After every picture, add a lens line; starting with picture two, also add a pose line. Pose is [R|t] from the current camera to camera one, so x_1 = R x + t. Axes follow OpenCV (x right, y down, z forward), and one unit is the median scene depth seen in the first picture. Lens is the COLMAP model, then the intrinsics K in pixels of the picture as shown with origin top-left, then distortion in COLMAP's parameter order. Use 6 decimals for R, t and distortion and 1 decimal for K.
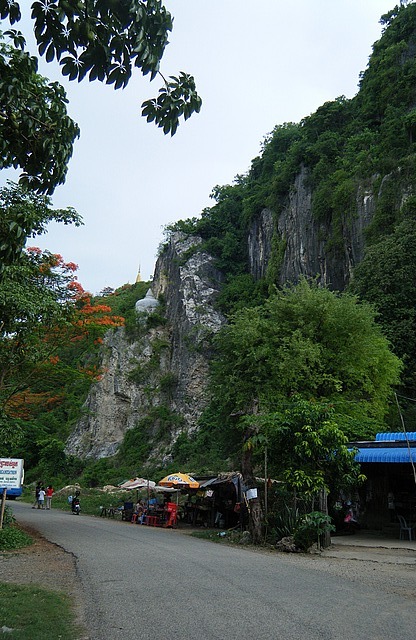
lens RADIAL K [[668.0, 0, 208.0], [0, 668.0, 320.0], [0, 0, 1]] dist [-0.010569, -0.007757]
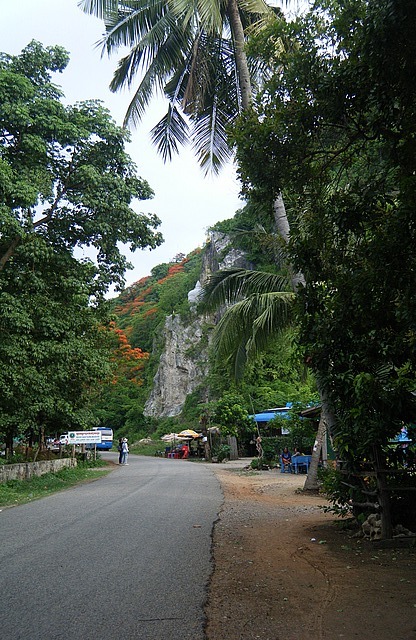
lens RADIAL K [[668.0, 0, 208.0], [0, 668.0, 320.0], [0, 0, 1]] dist [-0.010569, -0.007757]
pose [[0.988651, -0.082604, -0.125485, 0.090613], [0.091978, 0.993238, 0.070836, -0.066801], [0.118785, -0.081574, 0.989564, -0.269323]]
